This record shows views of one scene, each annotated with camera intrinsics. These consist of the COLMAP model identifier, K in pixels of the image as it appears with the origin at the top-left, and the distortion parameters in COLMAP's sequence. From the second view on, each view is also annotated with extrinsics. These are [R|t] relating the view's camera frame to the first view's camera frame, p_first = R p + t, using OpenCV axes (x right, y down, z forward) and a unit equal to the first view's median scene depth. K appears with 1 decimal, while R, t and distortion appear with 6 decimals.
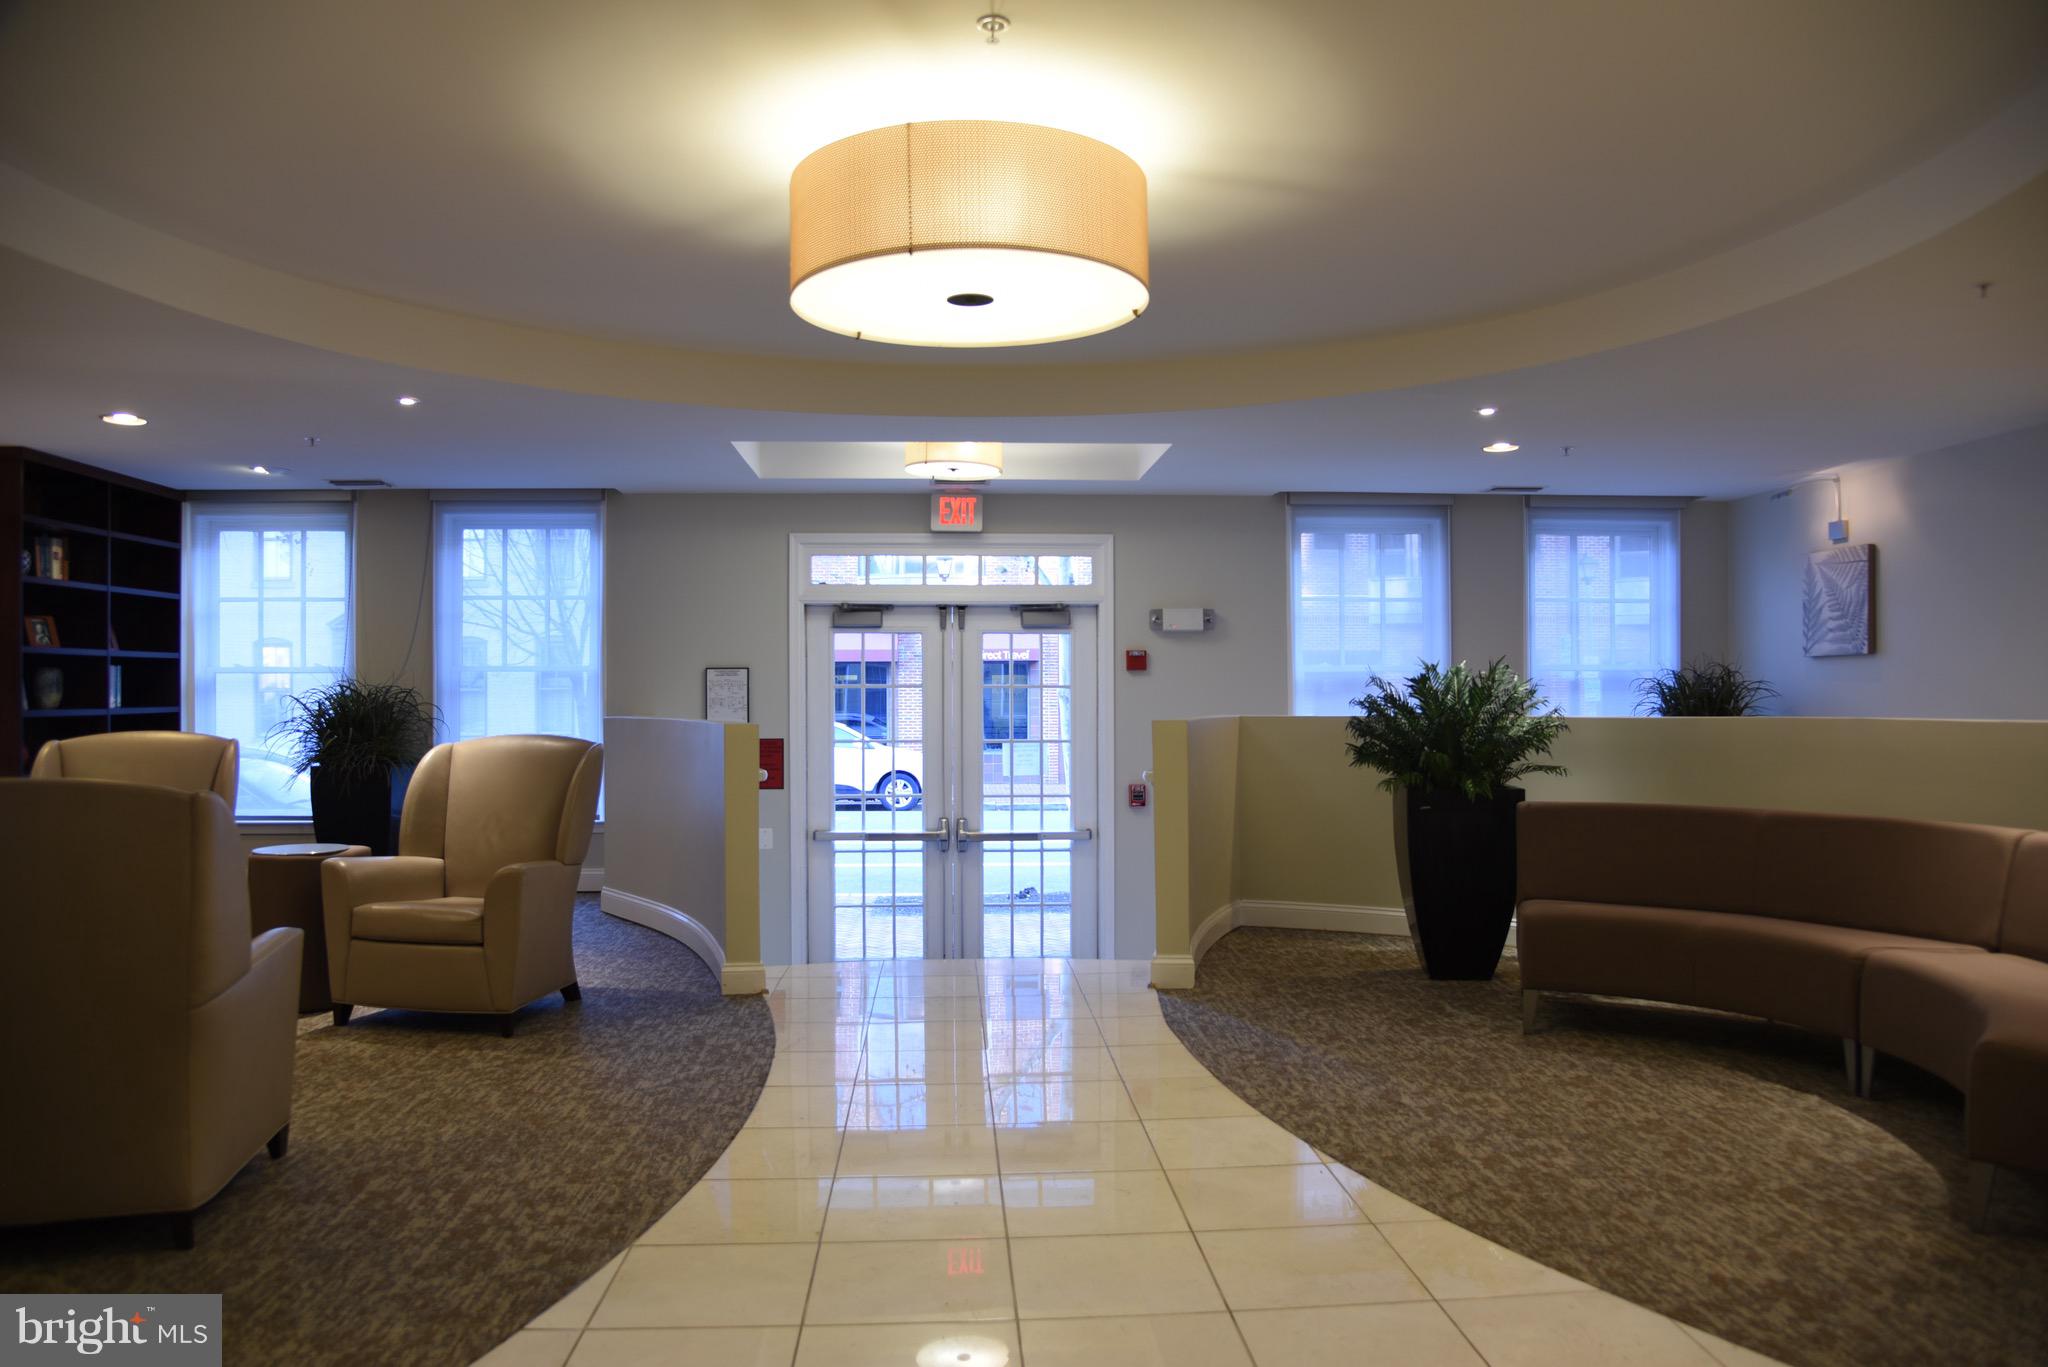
lens RADIAL K [[1406.4, 0, 1030.4], [0, 1406.4, 687.5], [0, 0, 1]] dist [-0.115472, 0.064400]
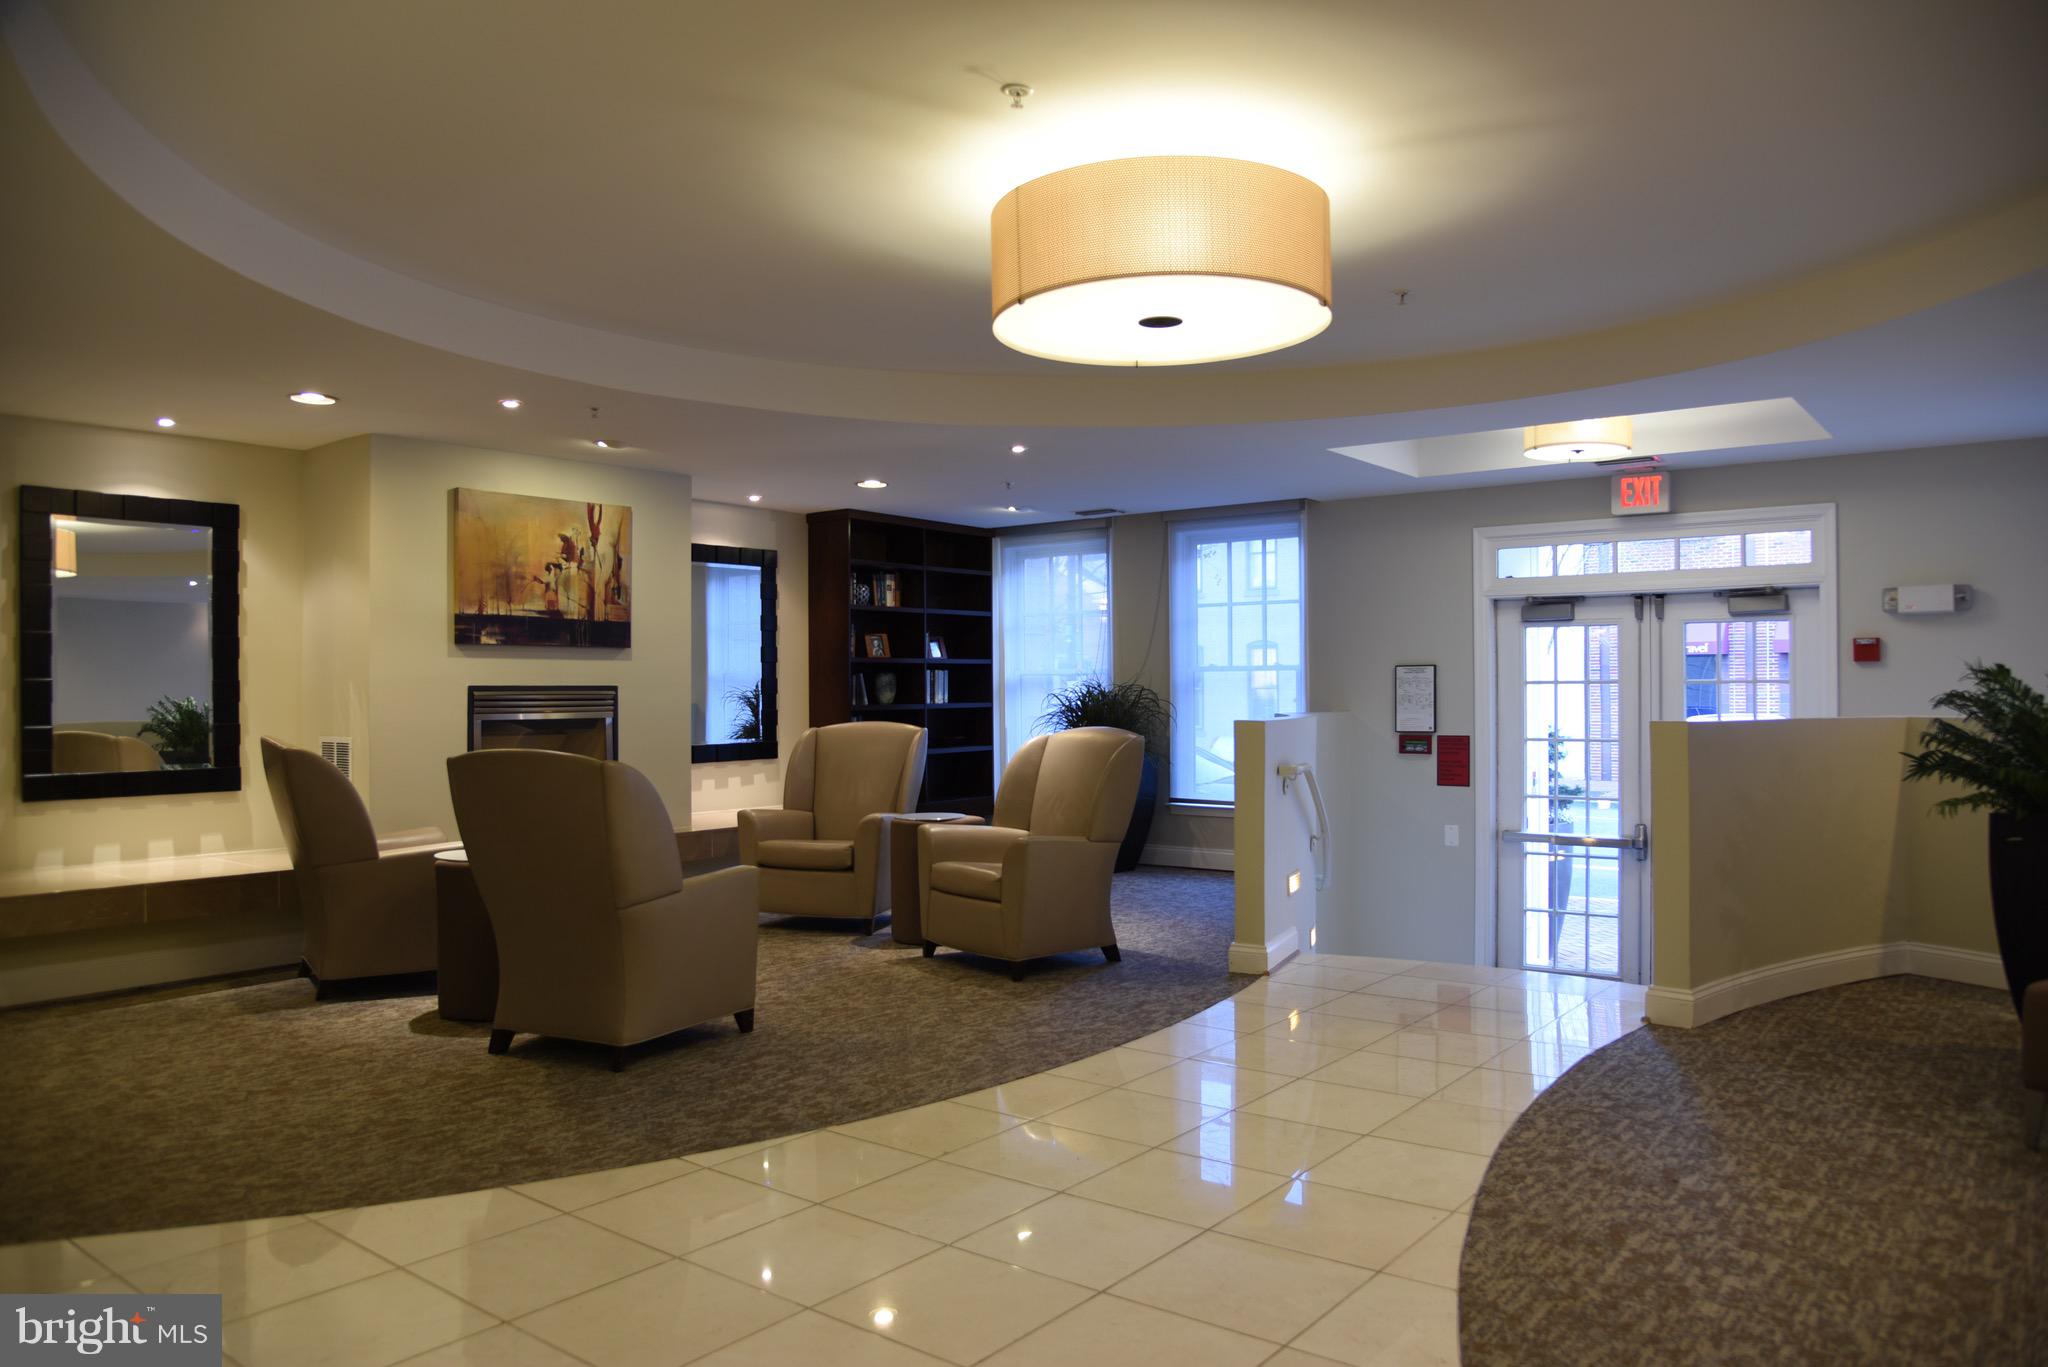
lens RADIAL K [[1406.4, 0, 1030.4], [0, 1406.4, 687.5], [0, 0, 1]] dist [-0.115472, 0.064400]
pose [[0.746271, -0.004170, -0.665629, 0.467652], [0.006546, 0.999978, 0.001075, -0.001586], [0.665610, -0.005159, 0.746282, 0.112527]]
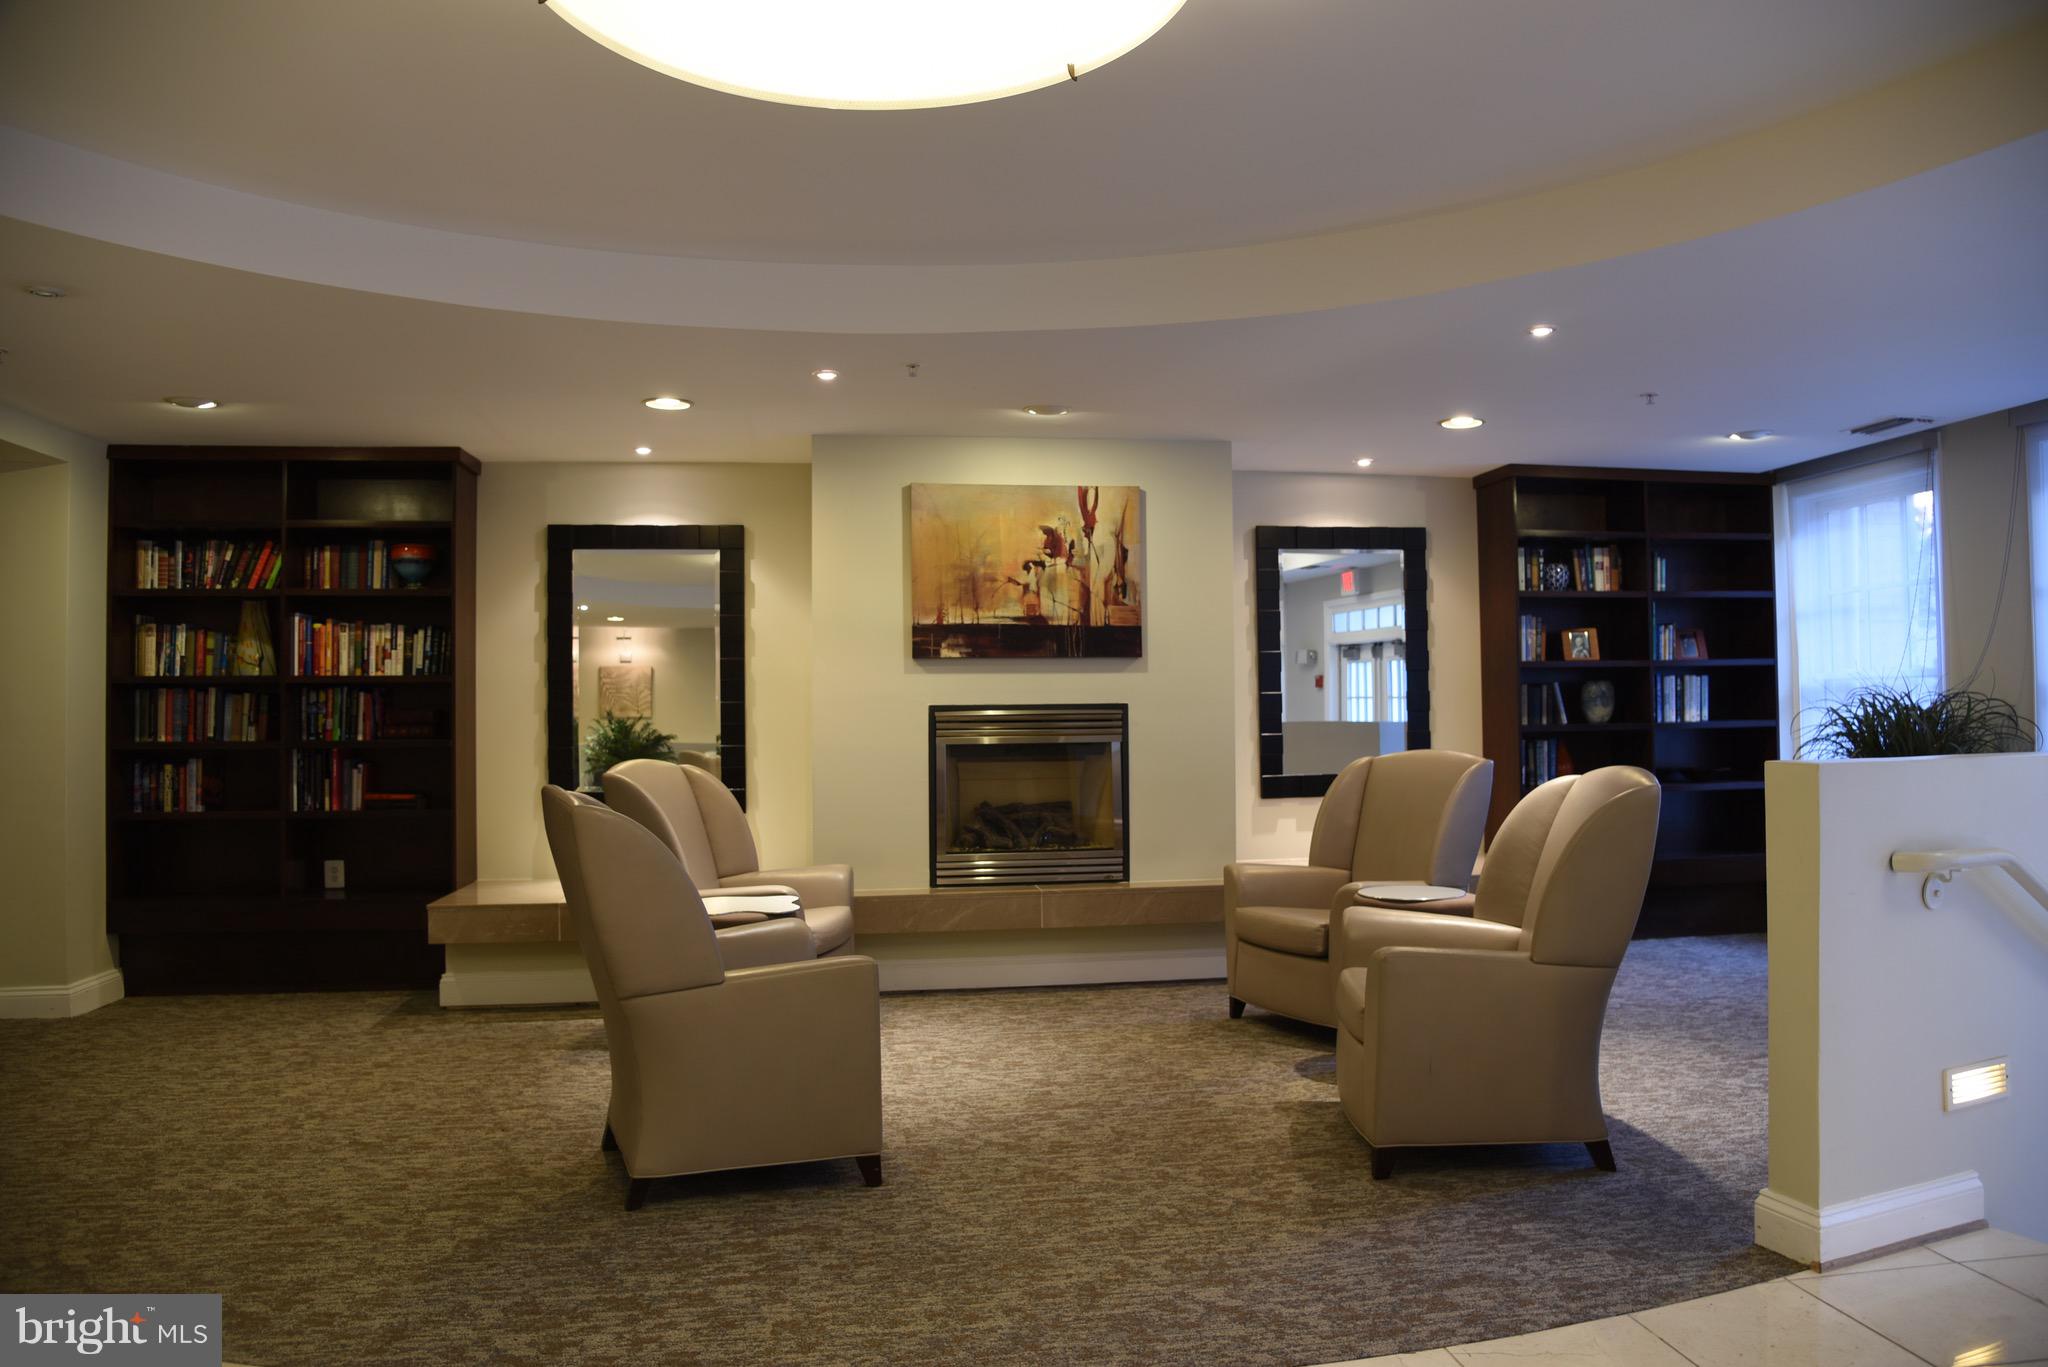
lens RADIAL K [[1396.5, 0, 1024.0], [0, 1396.5, 683.5], [0, 0, 1]] dist [-0.114152, 0.060932]
pose [[0.088070, -0.022322, -0.995864, 0.359178], [0.014962, 0.999666, -0.021084, 0.003021], [0.996002, -0.013043, 0.088374, 0.804613]]
